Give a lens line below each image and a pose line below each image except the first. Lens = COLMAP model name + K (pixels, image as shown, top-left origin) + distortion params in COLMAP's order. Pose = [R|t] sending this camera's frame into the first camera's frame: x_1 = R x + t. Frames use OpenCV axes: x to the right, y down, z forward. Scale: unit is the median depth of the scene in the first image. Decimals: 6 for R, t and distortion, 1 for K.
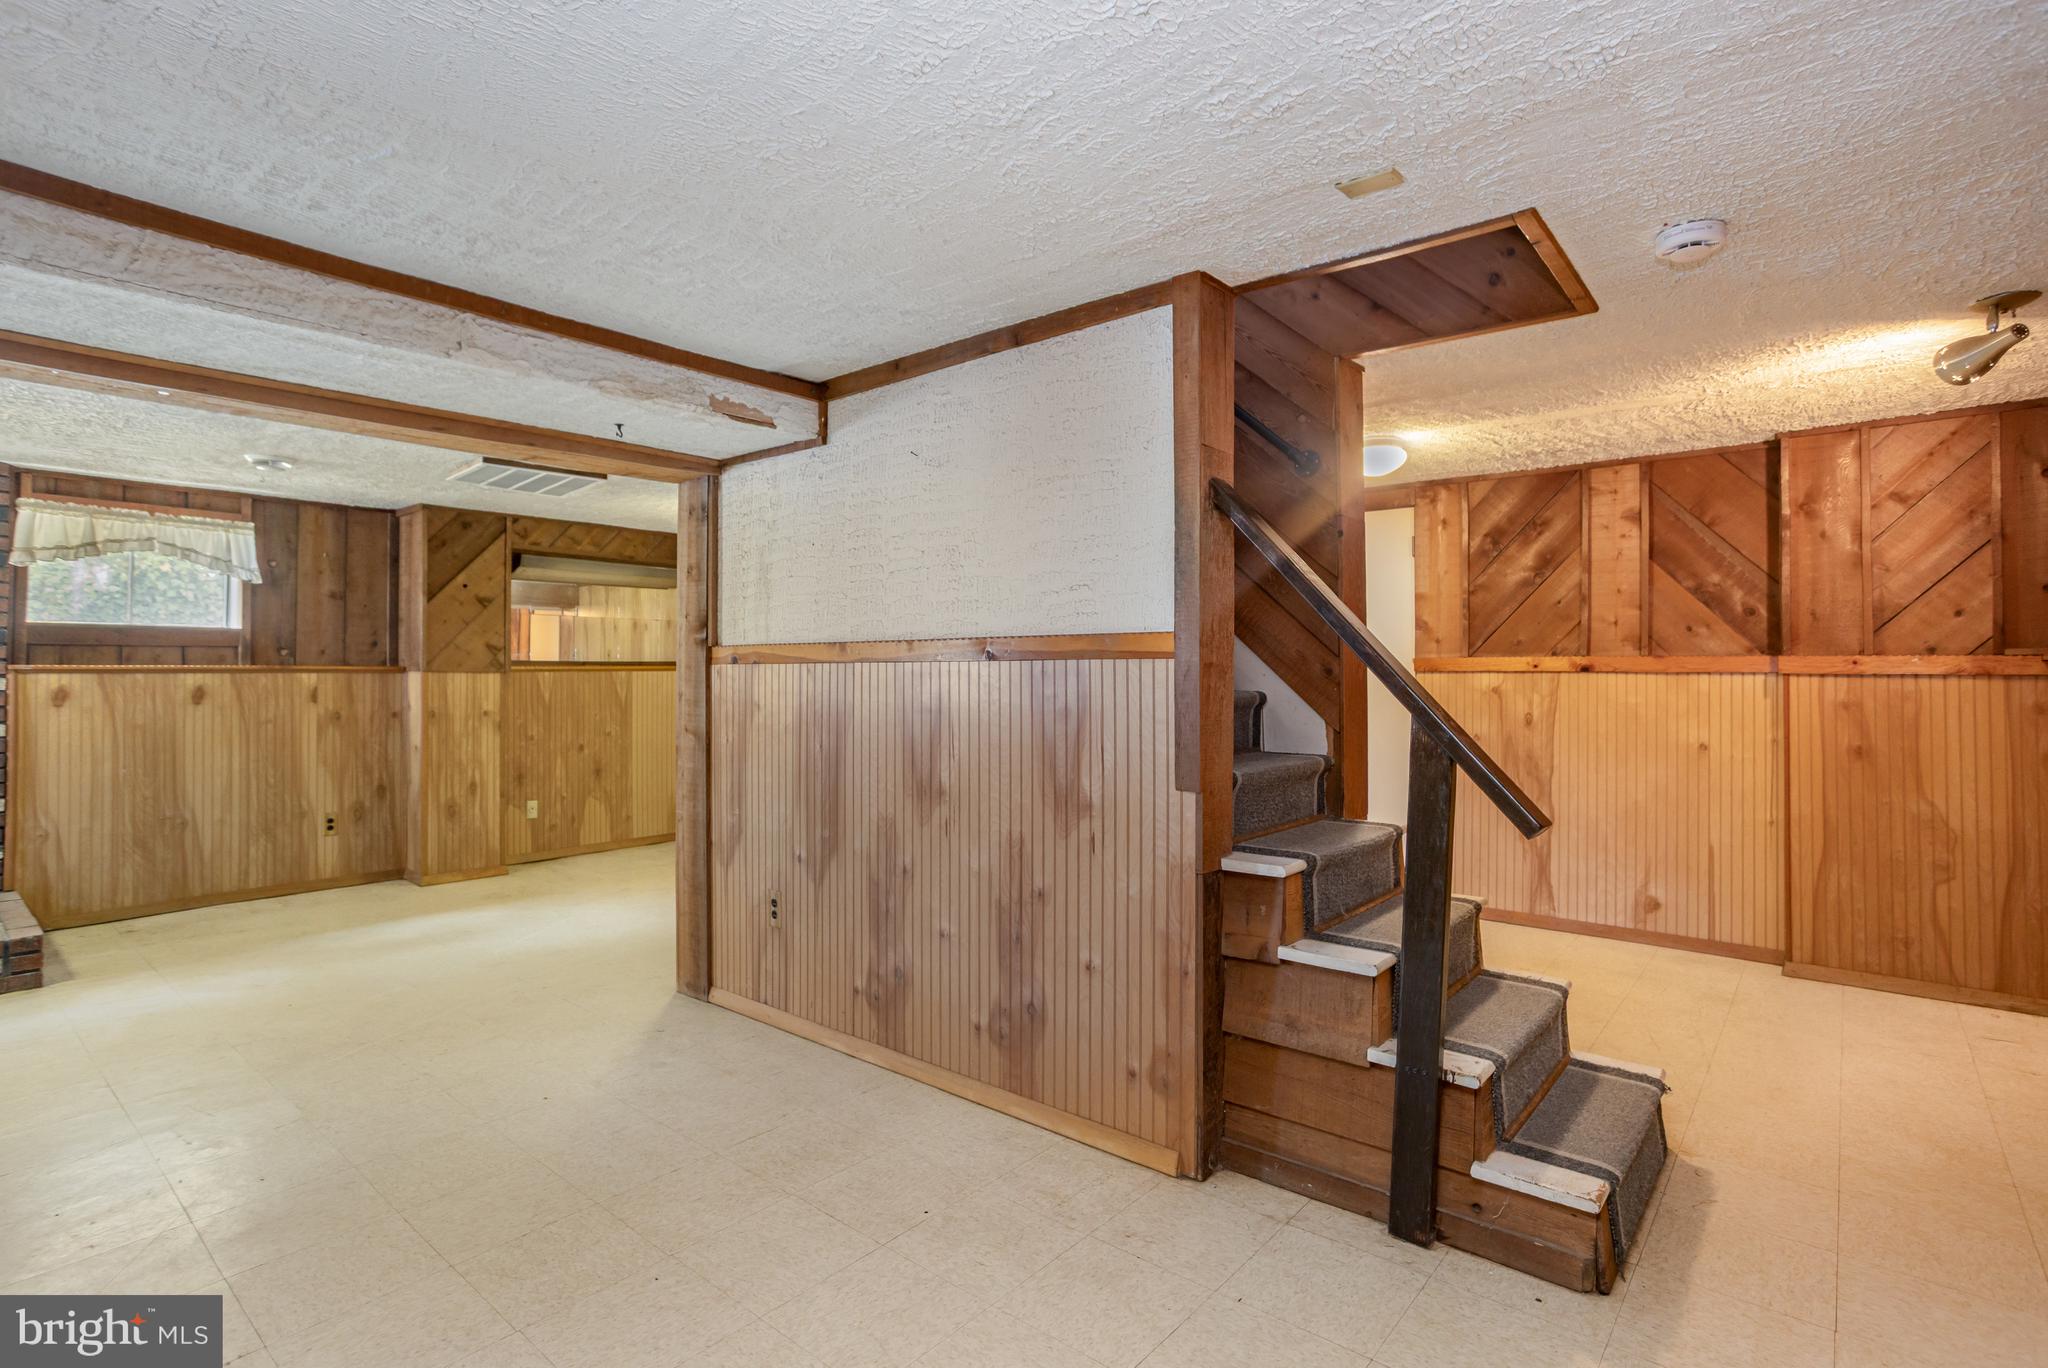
lens RADIAL K [[998.2, 0, 1007.0], [0, 998.2, 690.5], [0, 0, 1]] dist [-0.038903, 0.035313]
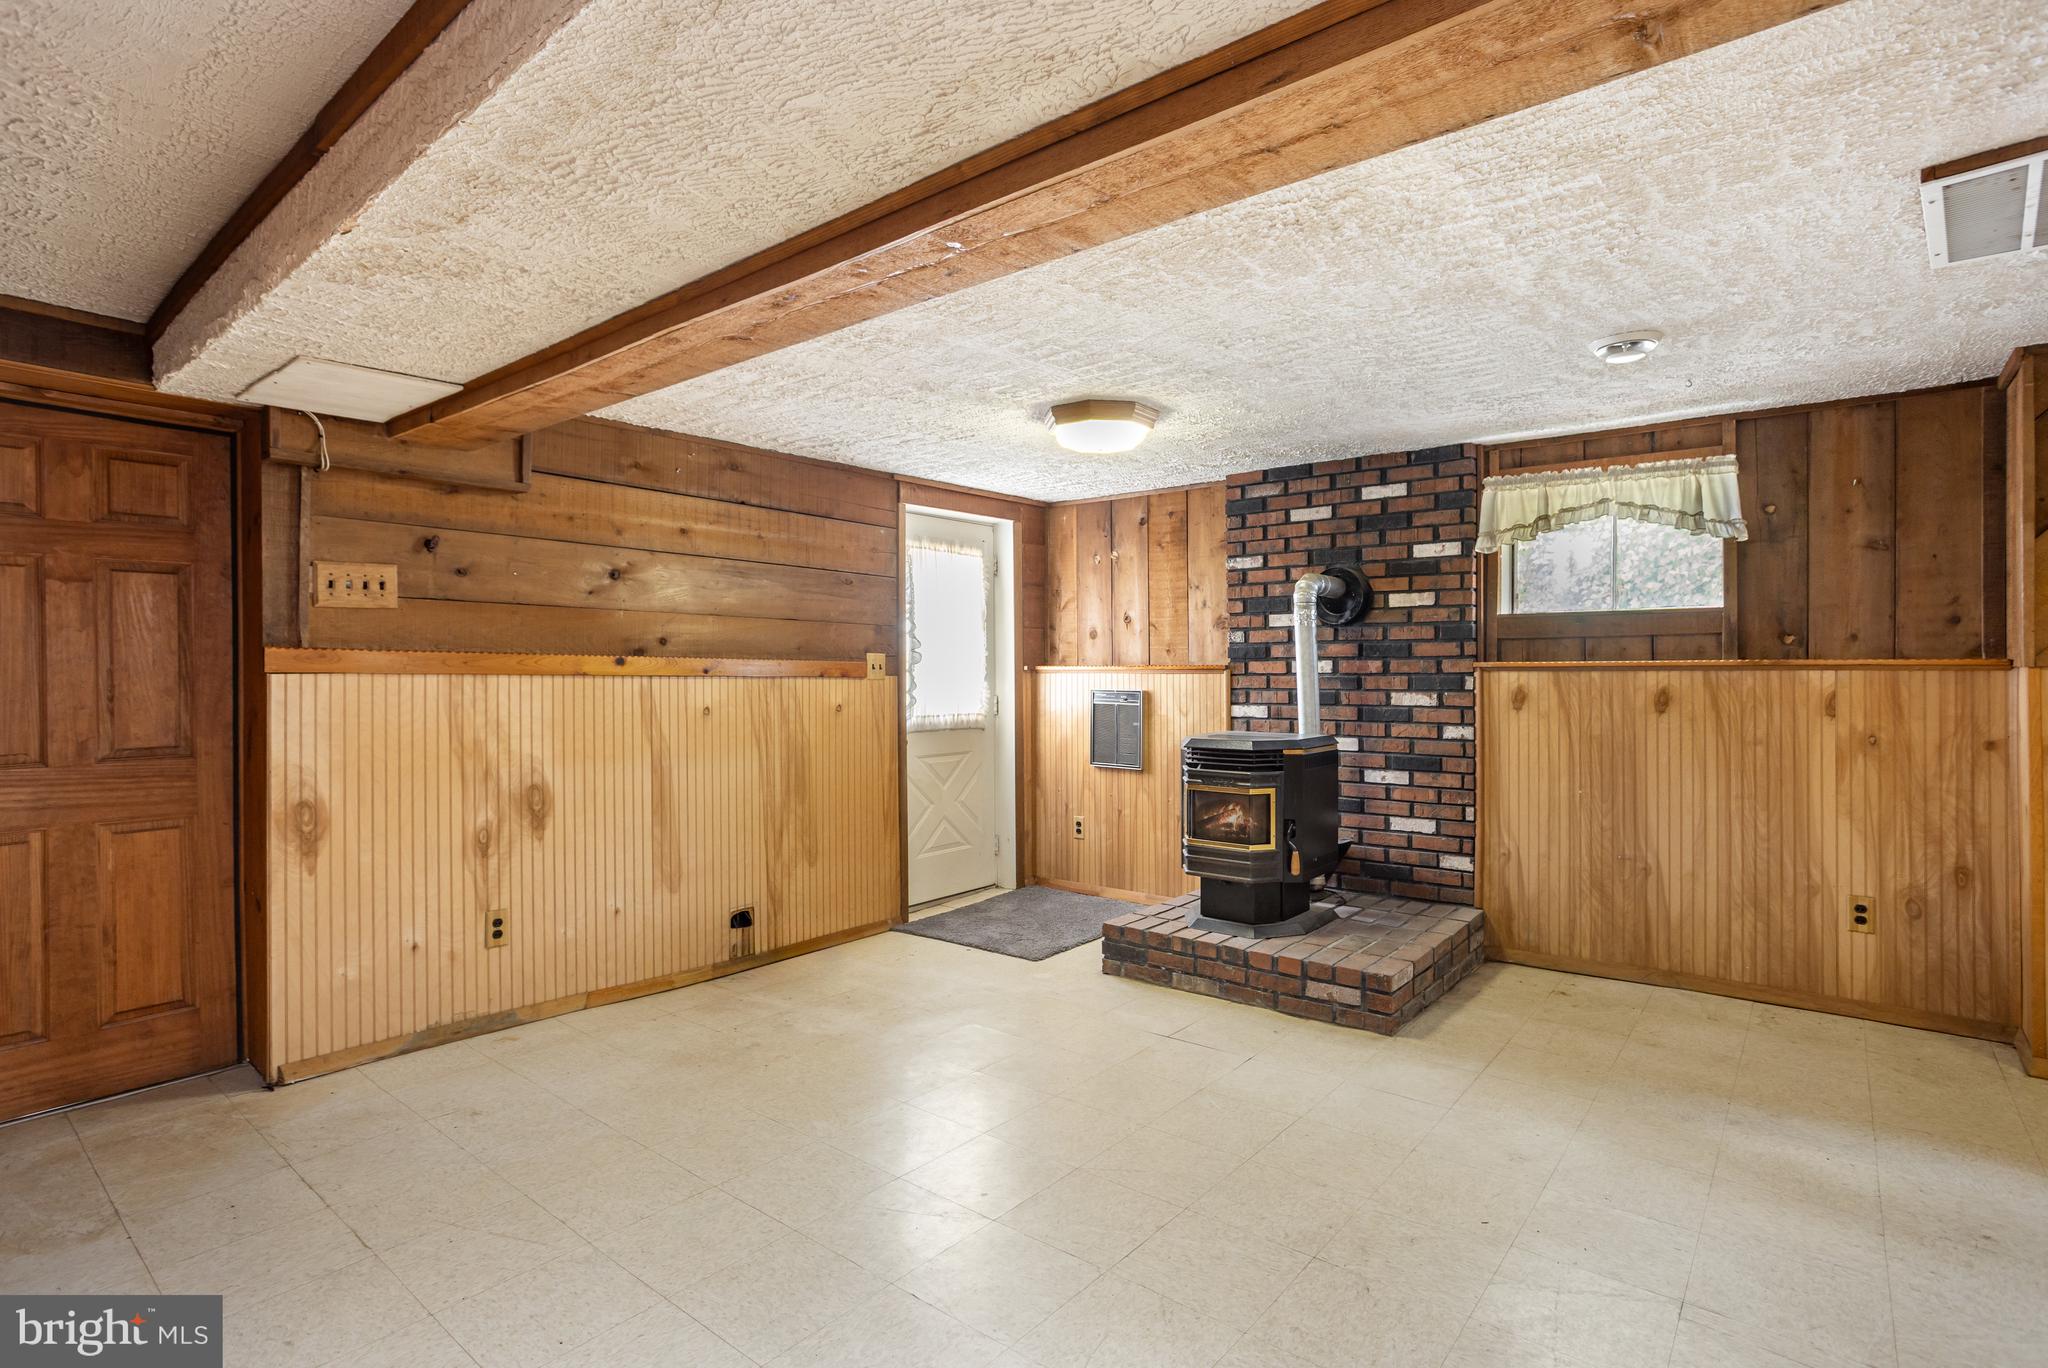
lens RADIAL K [[1008.1, 0, 1020.9], [0, 1008.1, 663.5], [0, 0, 1]] dist [-0.049751, 0.035520]
pose [[0.029723, -0.005884, -0.999541, -0.083407], [-0.014842, 0.999870, -0.006327, -0.010798], [0.999448, 0.015023, 0.029632, 0.482106]]
